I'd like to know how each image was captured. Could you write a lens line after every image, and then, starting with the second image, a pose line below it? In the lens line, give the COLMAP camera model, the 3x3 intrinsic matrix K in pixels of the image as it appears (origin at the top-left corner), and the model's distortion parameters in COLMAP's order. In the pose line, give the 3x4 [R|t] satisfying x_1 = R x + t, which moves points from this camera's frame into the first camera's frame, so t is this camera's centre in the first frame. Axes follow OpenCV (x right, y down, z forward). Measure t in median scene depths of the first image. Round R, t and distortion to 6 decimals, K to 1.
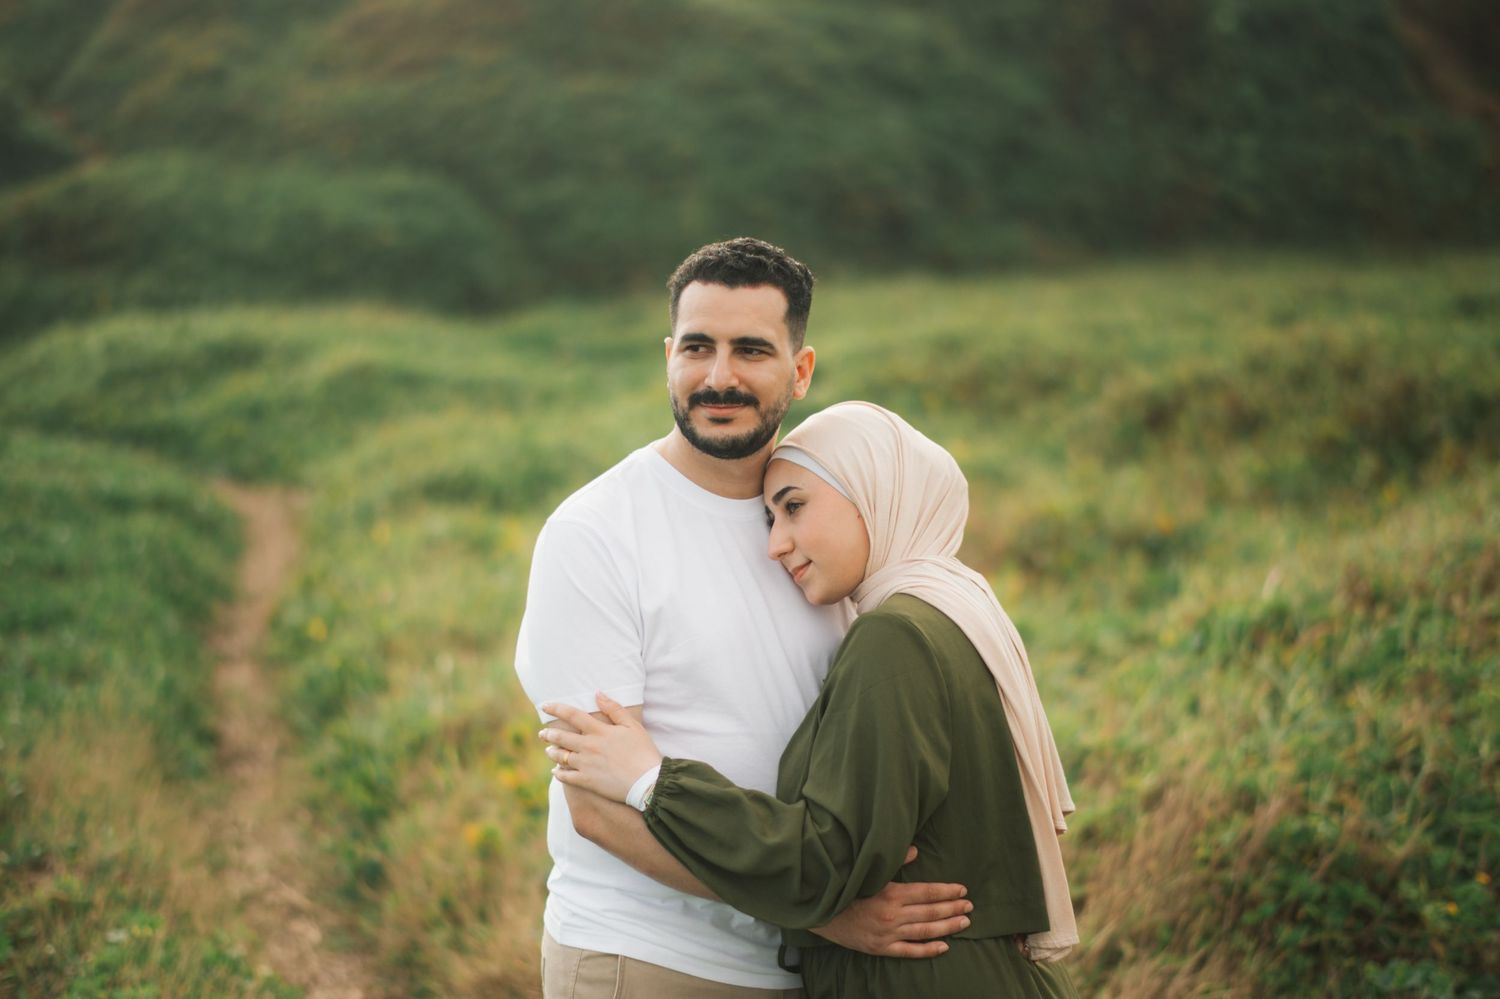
lens RADIAL K [[2511.9, 0, 750.0], [0, 2511.9, 499.5], [0, 0, 1]] dist [0.009863, 0.046770]
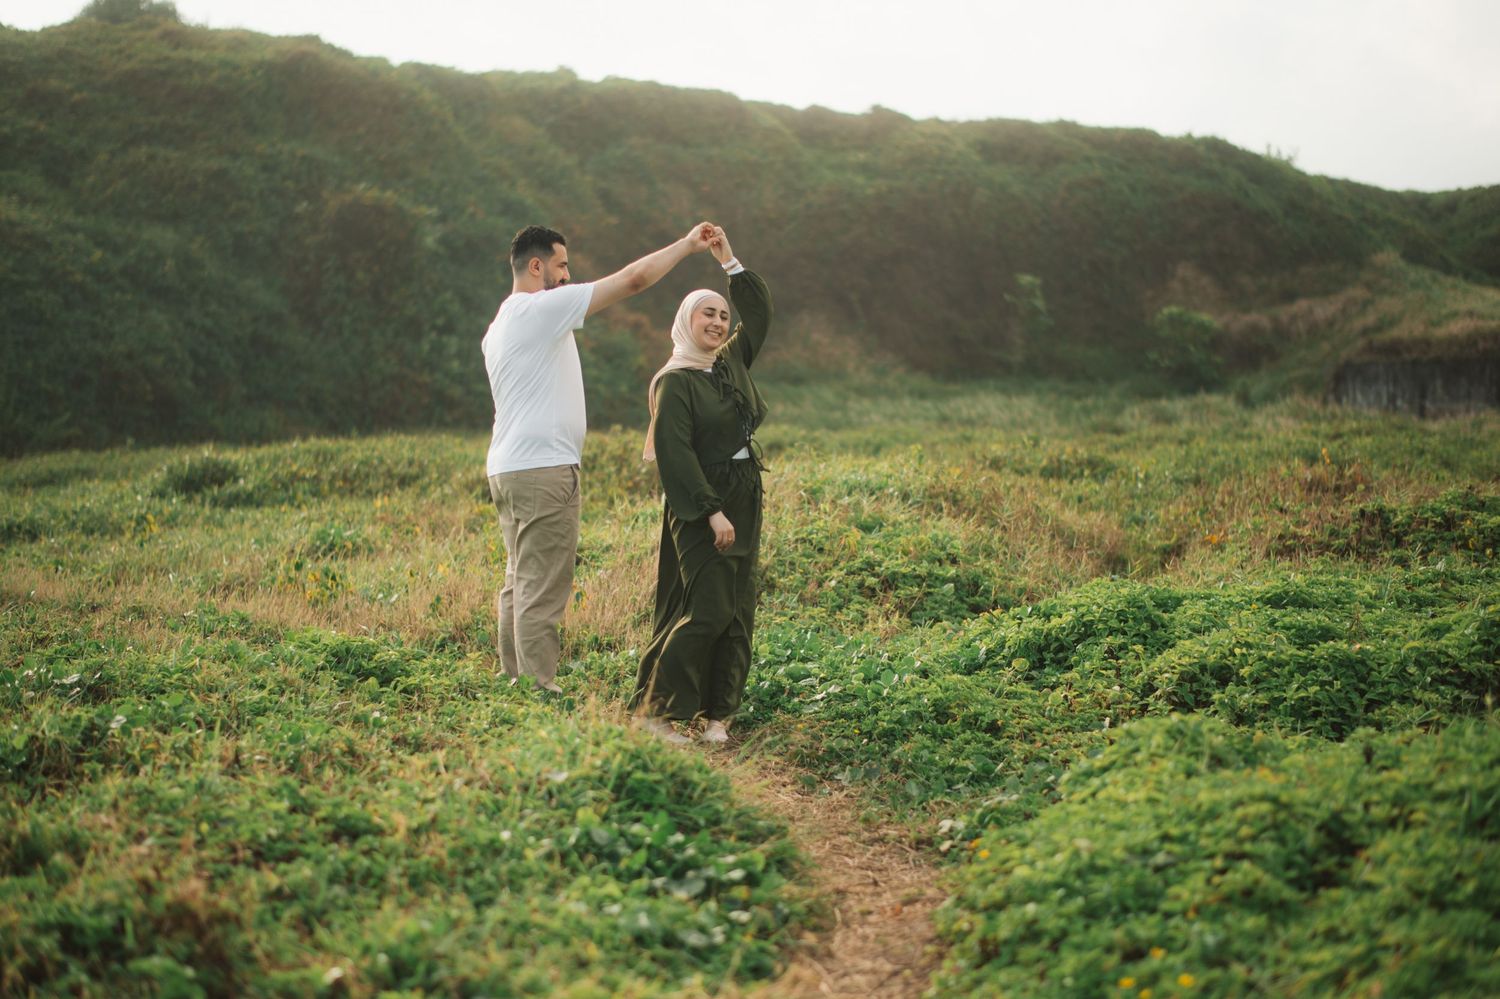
lens RADIAL K [[2511.9, 0, 750.0], [0, 2511.9, 499.5], [0, 0, 1]] dist [0.009863, 0.046770]
pose [[0.940514, -0.000910, 0.339755, -0.152912], [0.032301, 0.995707, -0.086747, 0.080777], [-0.338217, 0.092561, 0.936505, -0.328680]]
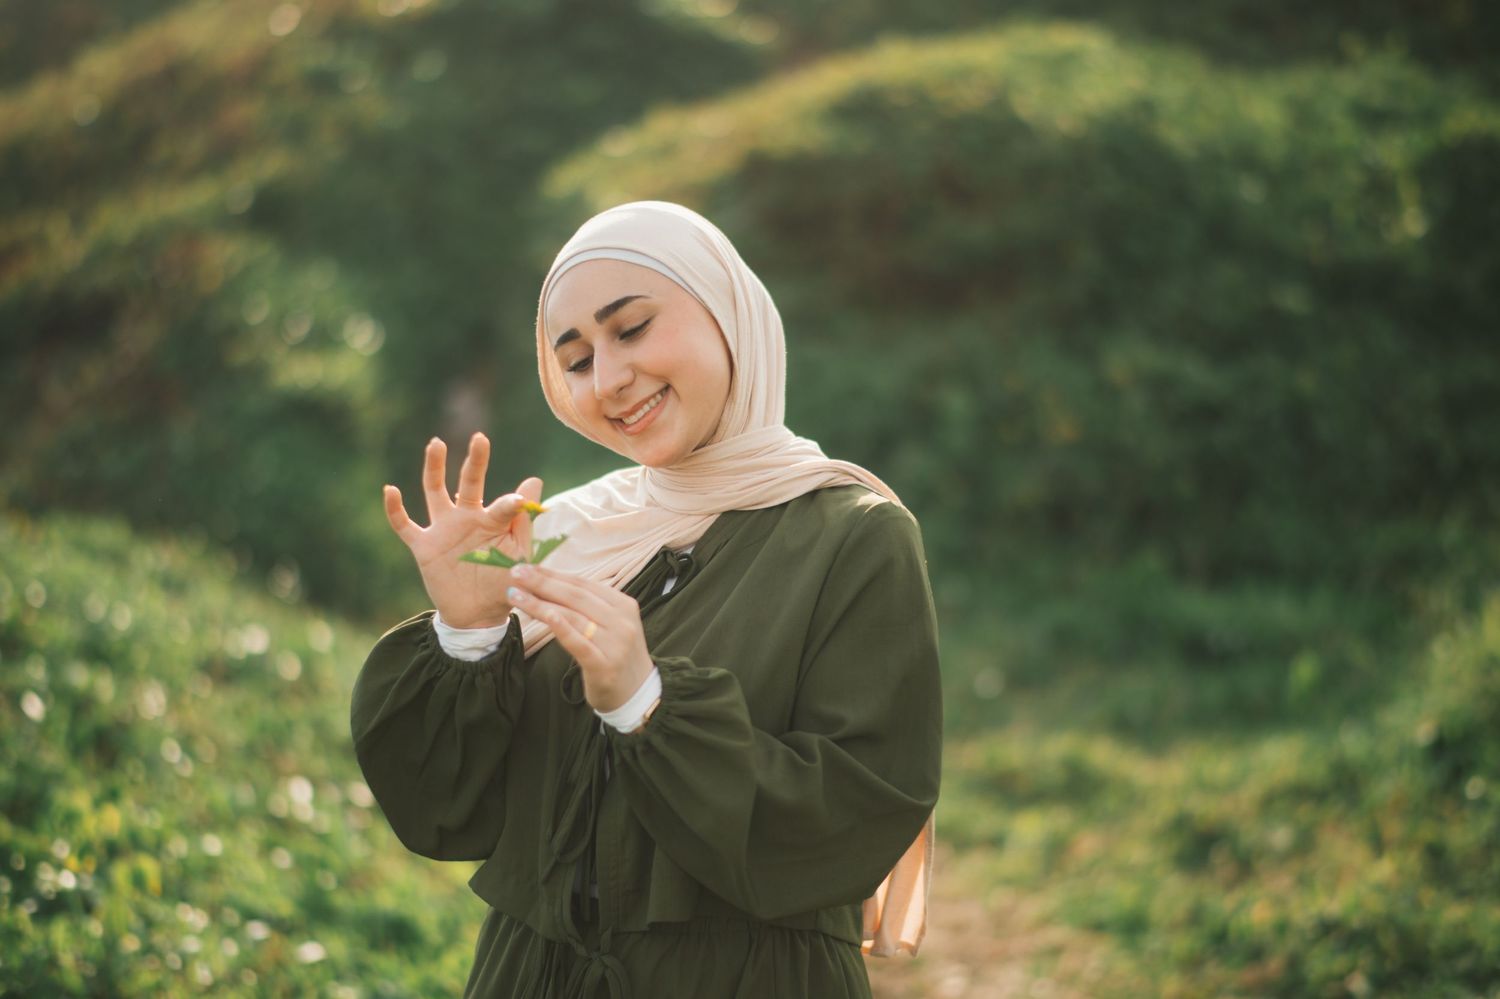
lens RADIAL K [[2484.9, 0, 755.7], [0, 2484.9, 468.2], [0, 0, 1]] dist [0.012226, 0.075350]
pose [[0.986351, 0.014842, -0.163986, -0.350927], [-0.016224, 0.999843, -0.007093, -0.101857], [0.163855, 0.009657, 0.986437, 0.985287]]
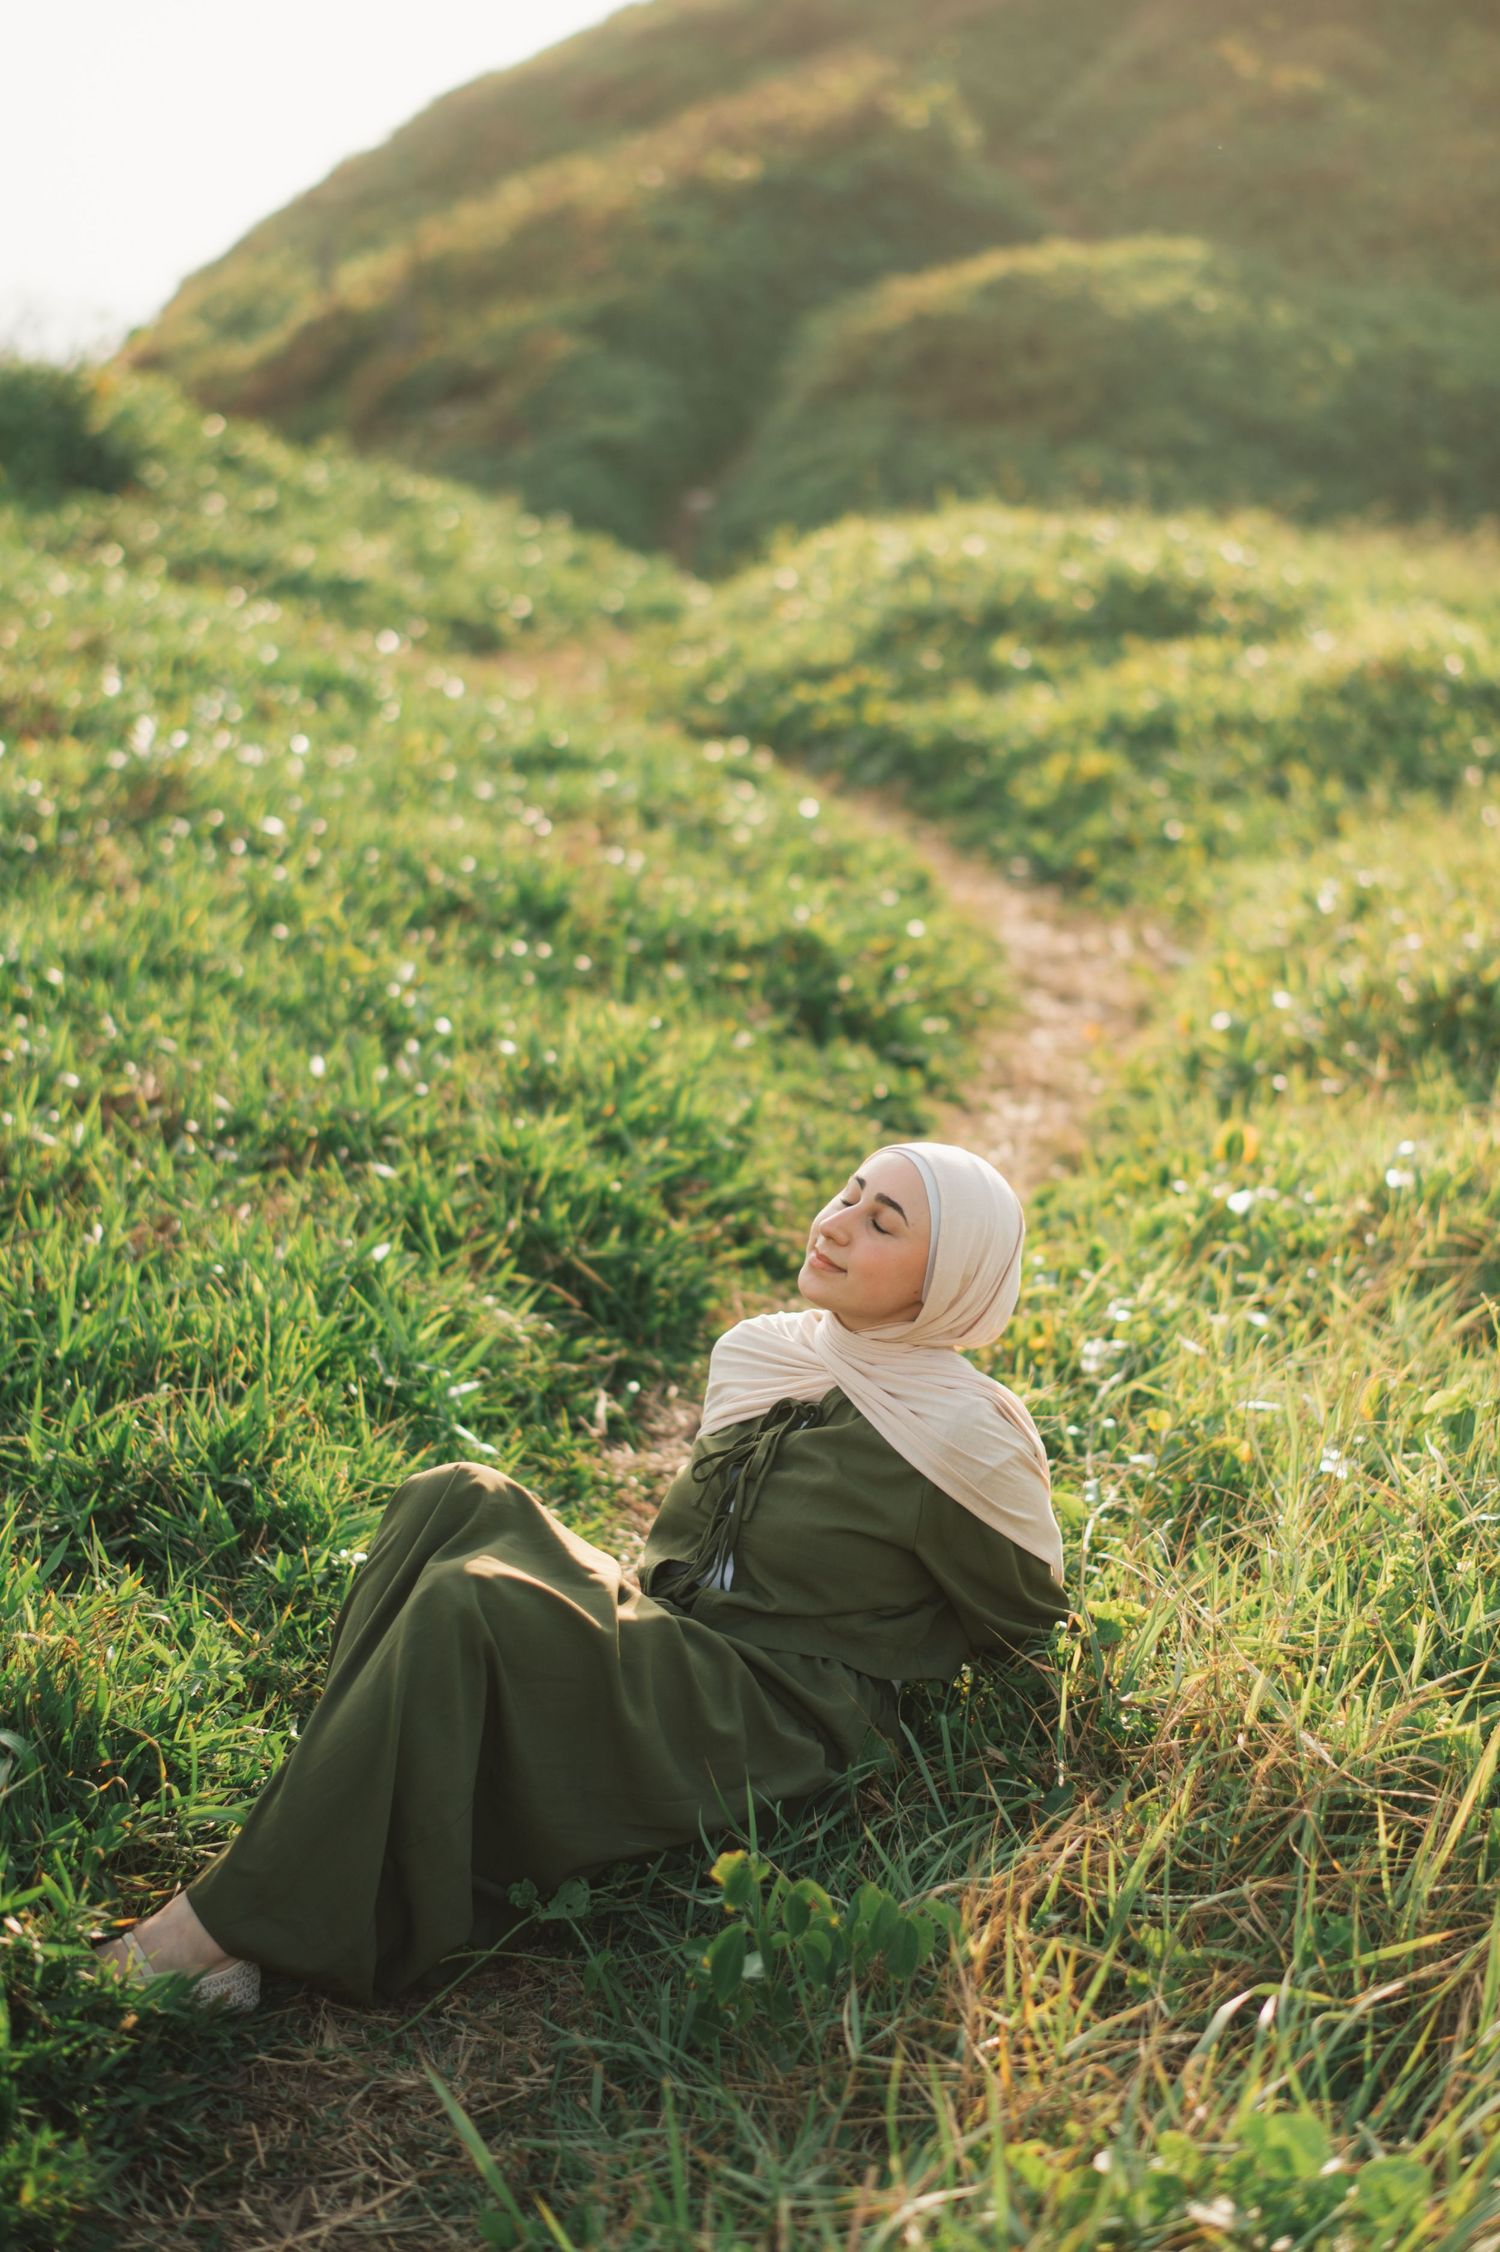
lens RADIAL K [[3765.4, 0, 755.6], [0, 3765.4, 1067.0], [0, 0, 1]] dist [0.005075, 0.084800]
pose [[0.929734, 0.147468, -0.337412, -0.021423], [-0.127228, 0.988522, 0.081464, -0.020335], [0.345553, -0.032812, 0.937825, 0.306175]]
